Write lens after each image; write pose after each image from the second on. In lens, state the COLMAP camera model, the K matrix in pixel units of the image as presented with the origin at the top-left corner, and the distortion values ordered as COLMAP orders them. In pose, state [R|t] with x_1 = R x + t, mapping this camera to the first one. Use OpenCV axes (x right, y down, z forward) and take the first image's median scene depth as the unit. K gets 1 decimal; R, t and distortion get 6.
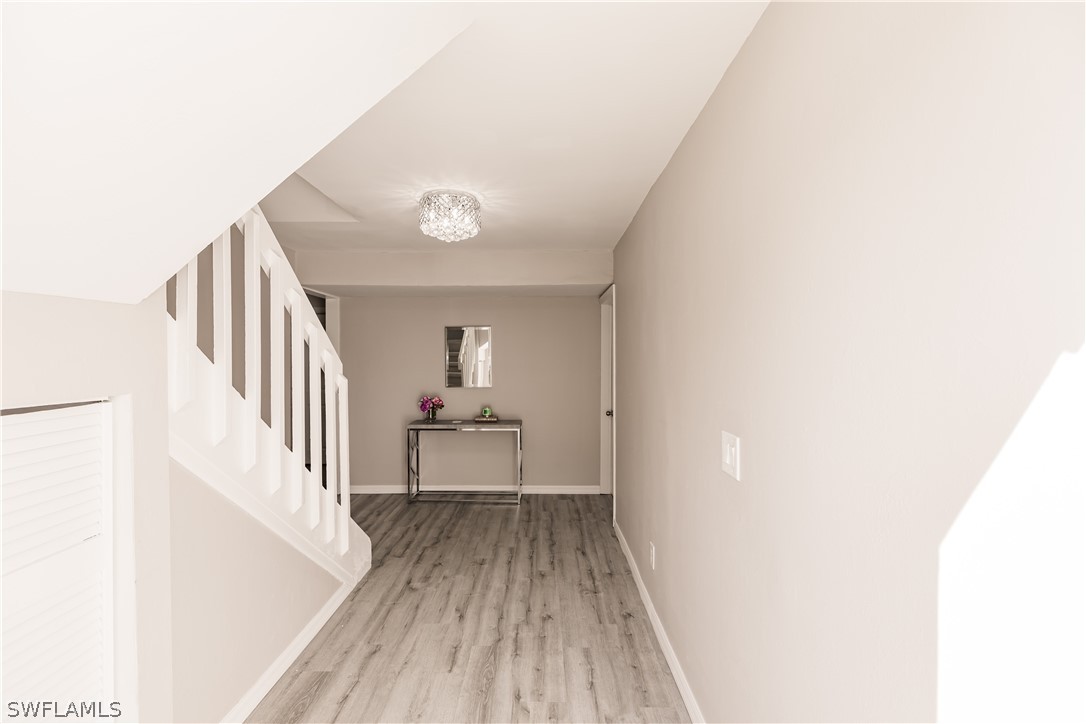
lens RADIAL K [[481.9, 0, 541.1], [0, 481.9, 360.7], [0, 0, 1]] dist [0.000957, 0.000028]
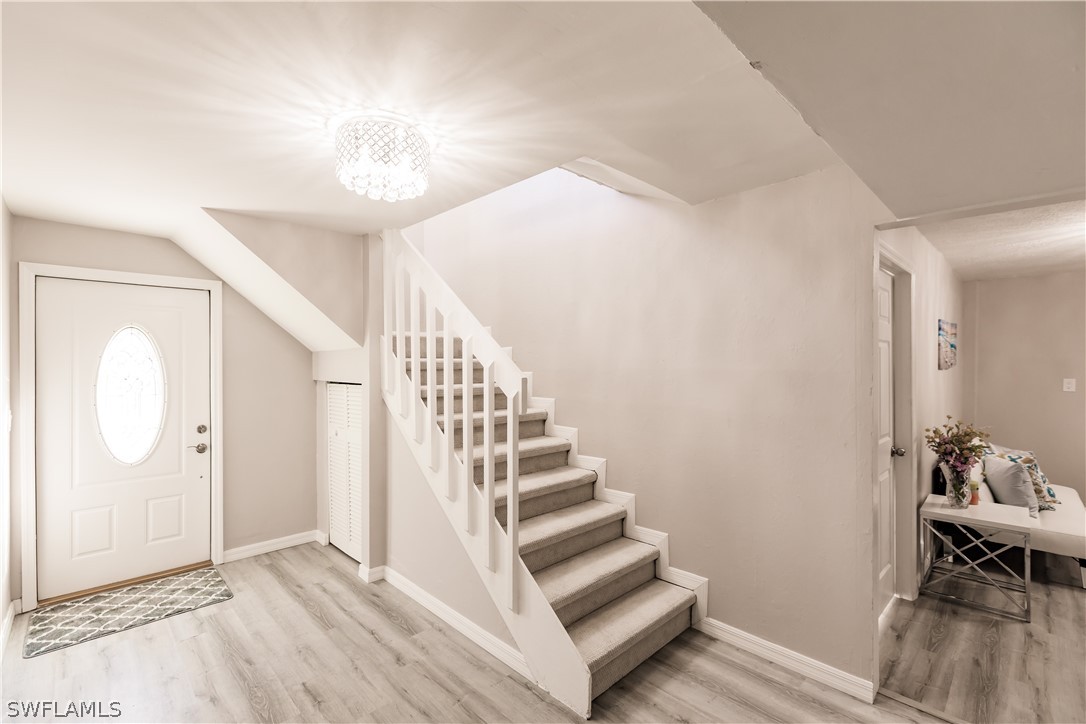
lens RADIAL K [[481.9, 0, 541.1], [0, 481.9, 360.7], [0, 0, 1]] dist [0.000957, 0.000028]
pose [[-0.715326, 0.005840, -0.698767, 0.149605], [0.002886, 0.999981, 0.005402, -0.032174], [0.698785, 0.001847, -0.715329, 1.981473]]
